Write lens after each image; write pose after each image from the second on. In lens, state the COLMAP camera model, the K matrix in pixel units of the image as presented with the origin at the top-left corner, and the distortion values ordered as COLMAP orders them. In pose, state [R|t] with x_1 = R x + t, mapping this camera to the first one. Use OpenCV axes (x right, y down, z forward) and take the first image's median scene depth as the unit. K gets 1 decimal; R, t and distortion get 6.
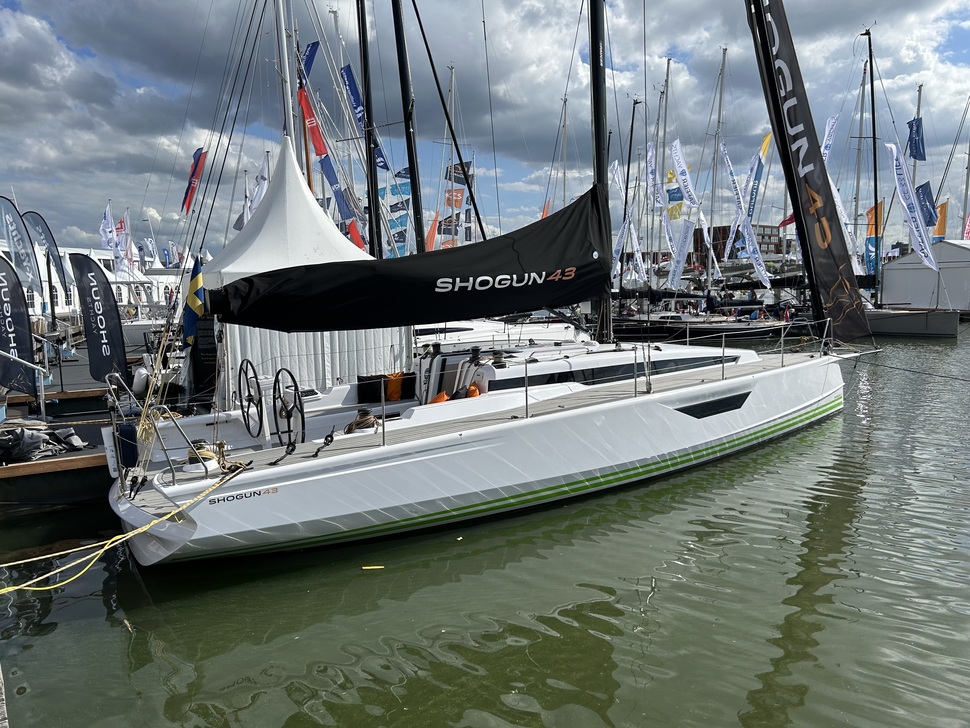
lens RADIAL K [[798.8, 0, 485.0], [0, 798.8, 364.0], [0, 0, 1]] dist [-0.000965, -0.001494]
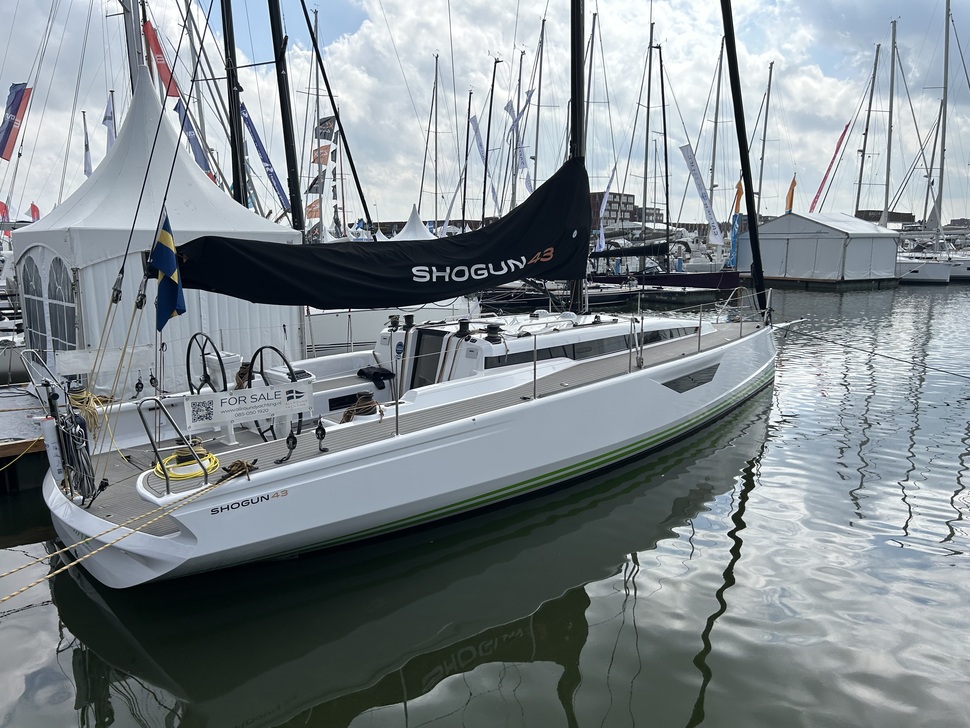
lens RADIAL K [[798.8, 0, 485.0], [0, 798.8, 364.0], [0, 0, 1]] dist [-0.000965, -0.001494]
pose [[0.982278, -0.009598, 0.187182, -0.160629], [0.000884, 0.998914, 0.046578, -0.013499], [-0.187426, -0.045587, 0.981220, 0.103183]]
